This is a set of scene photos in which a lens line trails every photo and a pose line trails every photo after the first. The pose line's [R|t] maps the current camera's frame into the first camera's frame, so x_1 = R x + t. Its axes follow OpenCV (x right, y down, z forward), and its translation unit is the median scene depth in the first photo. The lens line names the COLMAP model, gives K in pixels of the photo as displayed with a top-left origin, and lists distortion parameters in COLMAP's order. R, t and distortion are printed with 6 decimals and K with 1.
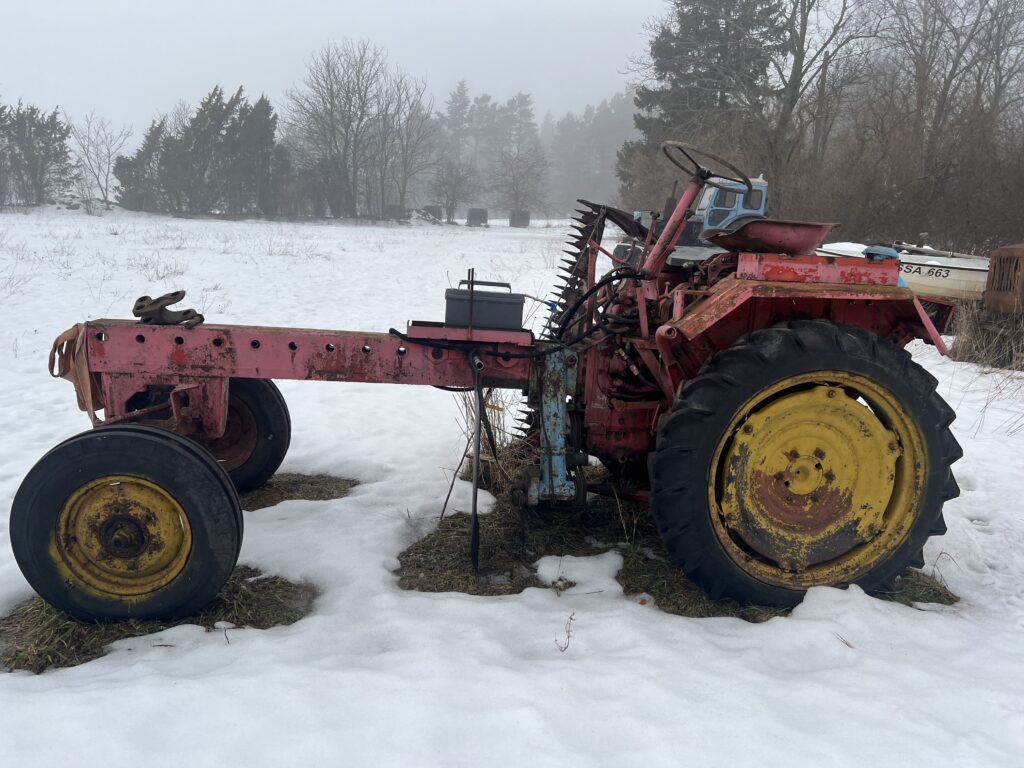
lens RADIAL K [[760.2, 0, 512.0], [0, 760.2, 384.0], [0, 0, 1]] dist [0.063481, -0.081699]
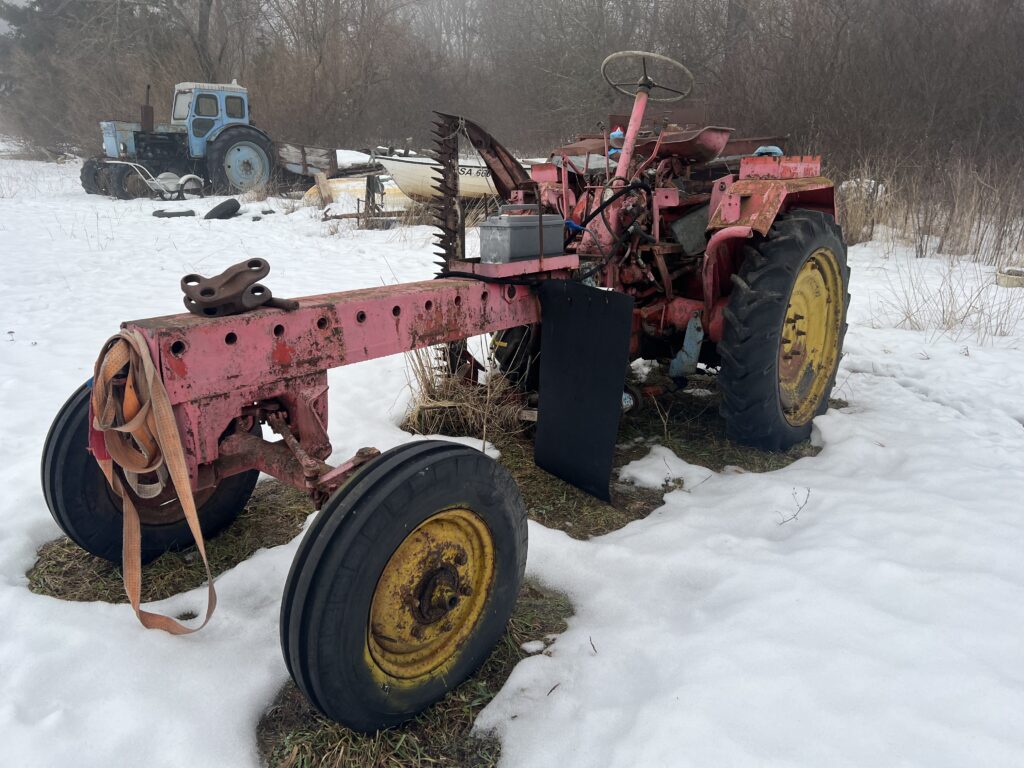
lens RADIAL K [[760.2, 0, 512.0], [0, 760.2, 384.0], [0, 0, 1]] dist [0.063481, -0.081699]
pose [[0.735348, -0.240852, 0.633445, -0.729449], [0.169396, 0.970368, 0.172312, -0.093287], [-0.656176, -0.019406, 0.754358, 0.339378]]
